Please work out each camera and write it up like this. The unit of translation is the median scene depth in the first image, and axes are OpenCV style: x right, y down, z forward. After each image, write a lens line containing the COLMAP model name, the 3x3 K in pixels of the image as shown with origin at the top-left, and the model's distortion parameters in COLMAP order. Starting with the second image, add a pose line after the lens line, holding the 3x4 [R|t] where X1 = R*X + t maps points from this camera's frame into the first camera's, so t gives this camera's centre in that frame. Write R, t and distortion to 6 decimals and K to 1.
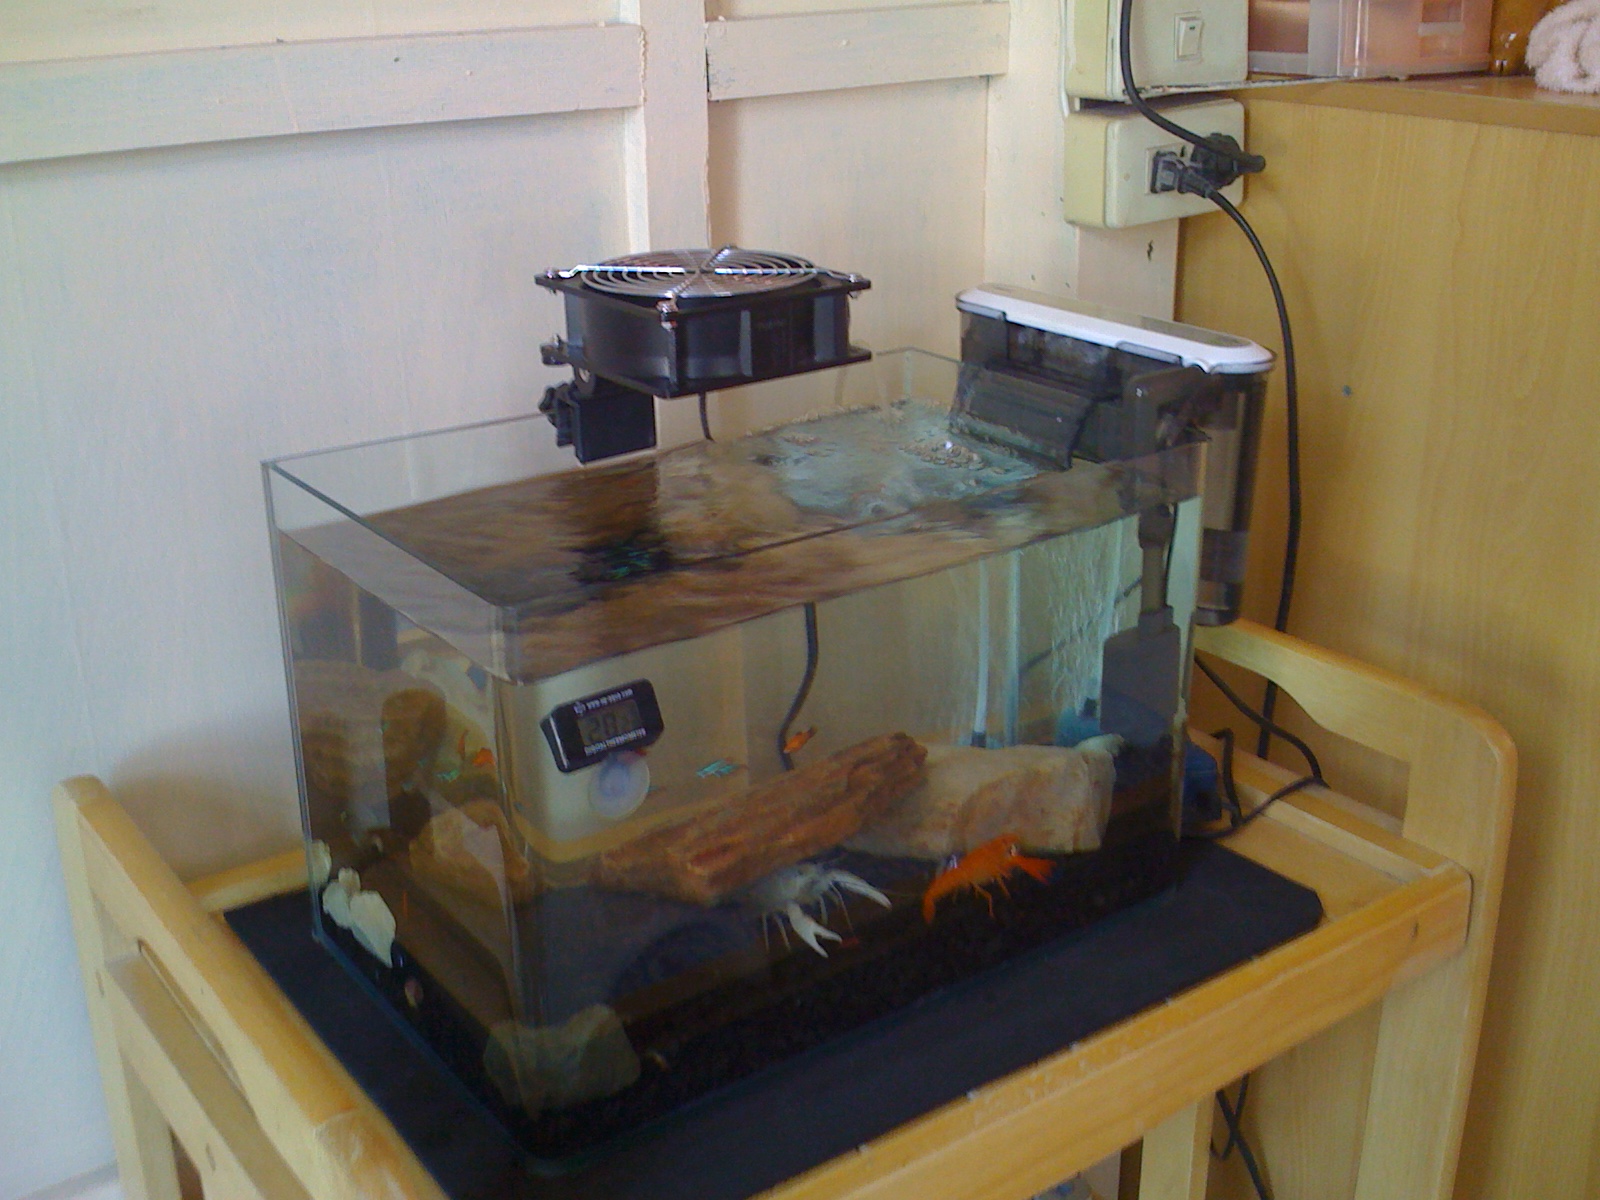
lens RADIAL K [[1796.6, 0, 800.0], [0, 1796.6, 600.0], [0, 0, 1]] dist [0.174410, -0.673233]
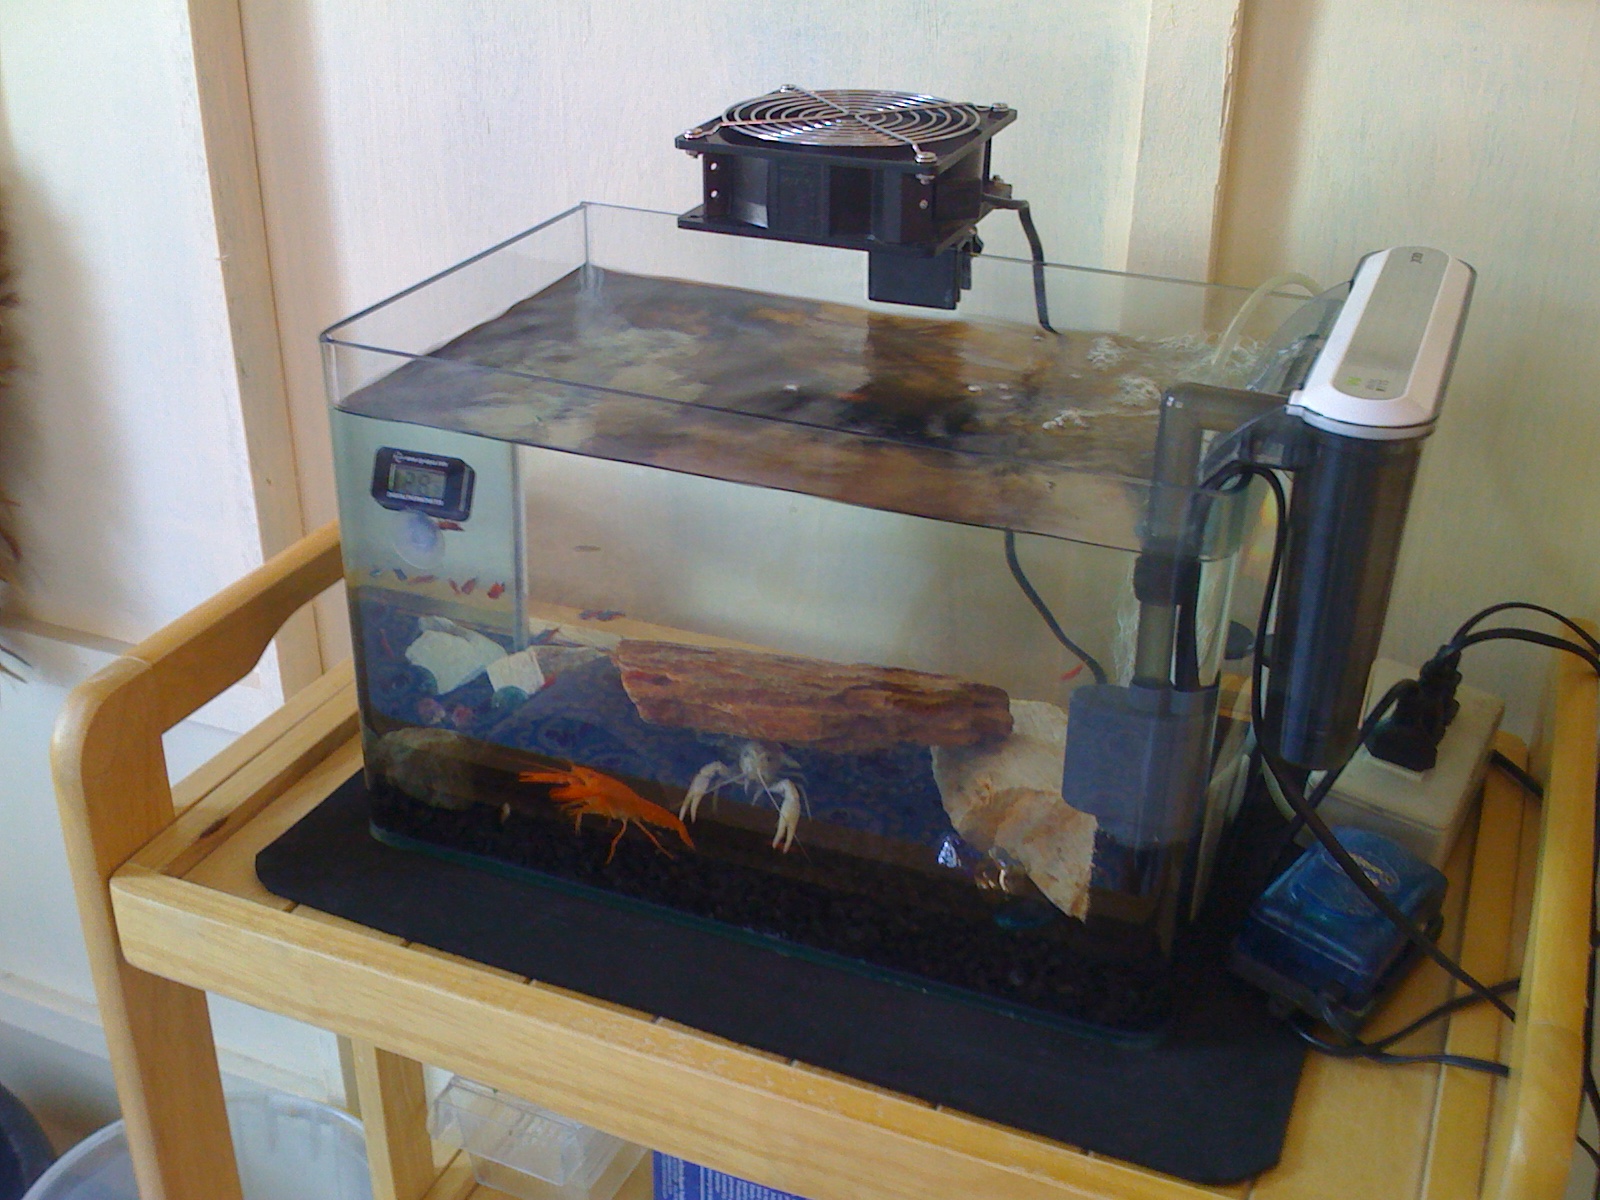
lens RADIAL K [[1796.6, 0, 800.0], [0, 1796.6, 600.0], [0, 0, 1]] dist [0.174410, -0.673233]
pose [[0.517896, 0.407219, -0.752301, 0.689462], [-0.324379, 0.907234, 0.267776, -0.186818], [0.791557, 0.105350, 0.601946, 0.422548]]
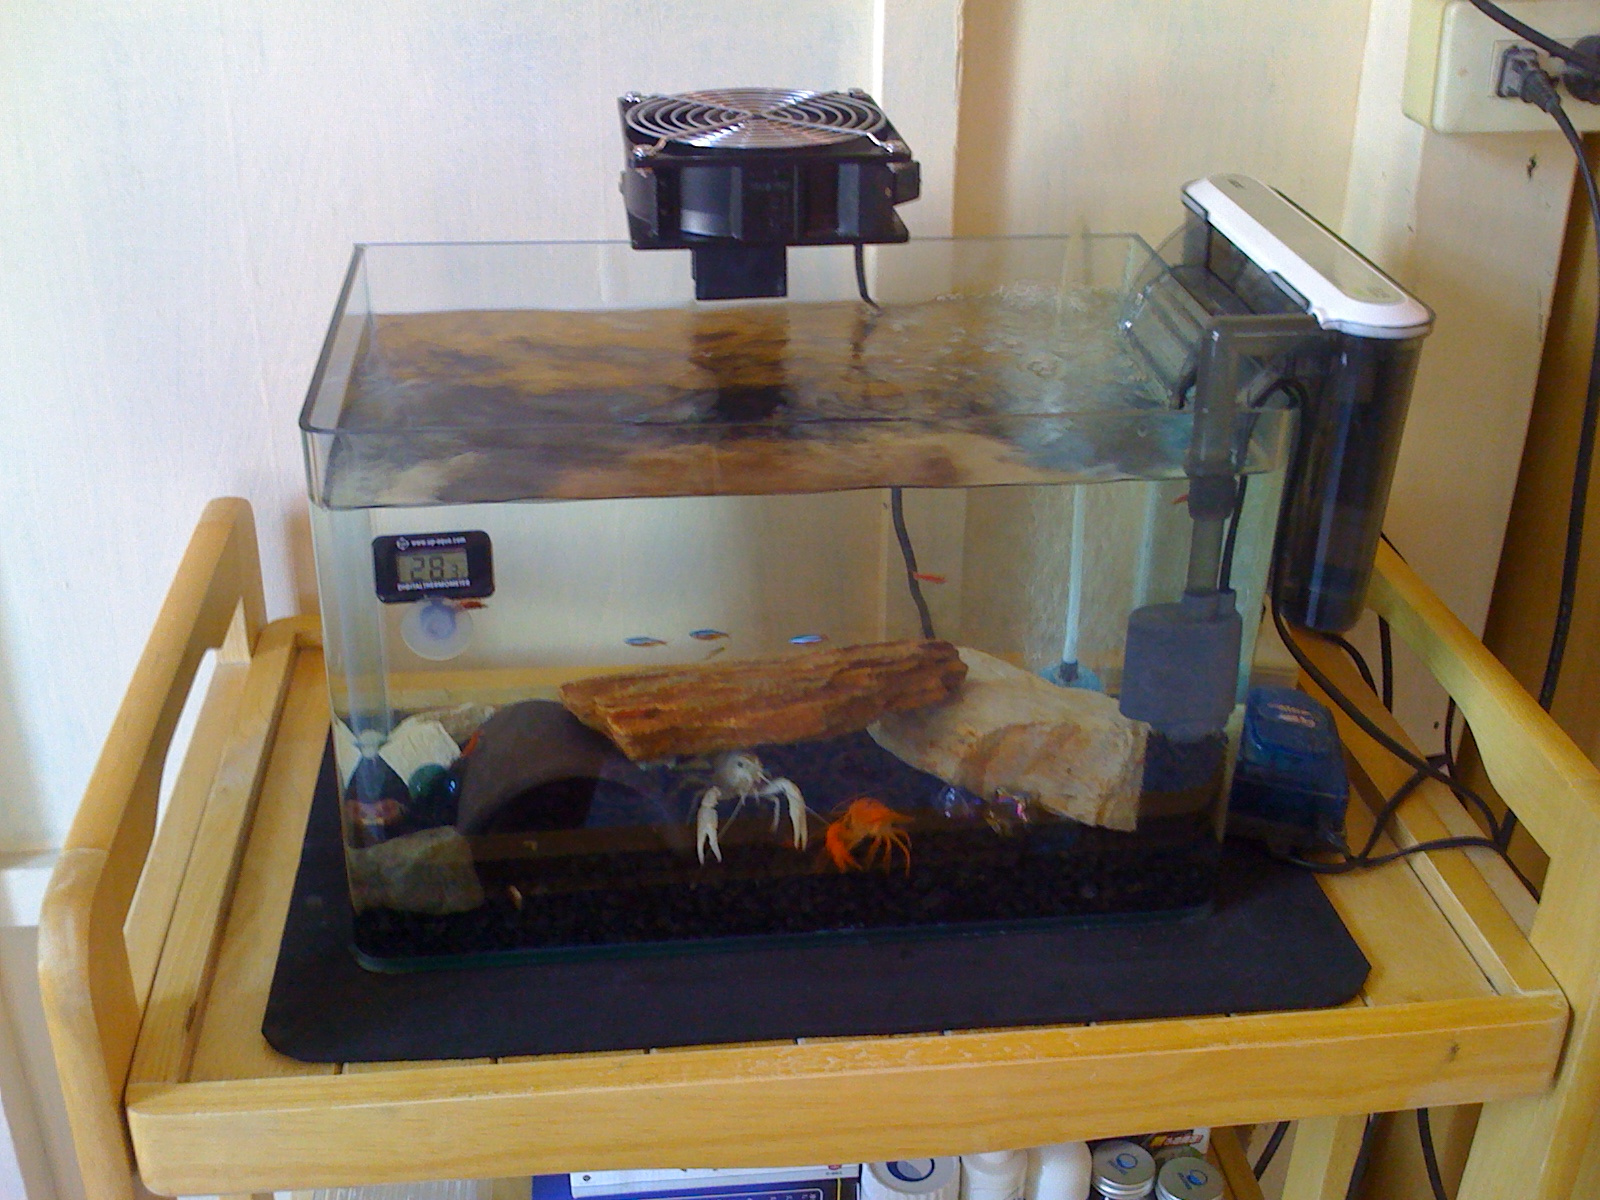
lens RADIAL K [[1796.6, 0, 800.0], [0, 1796.6, 600.0], [0, 0, 1]] dist [0.174410, -0.673233]
pose [[0.872377, 0.249159, -0.420568, 0.393467], [-0.200582, 0.967040, 0.156844, -0.087512], [0.445785, -0.052469, 0.893601, 0.157938]]
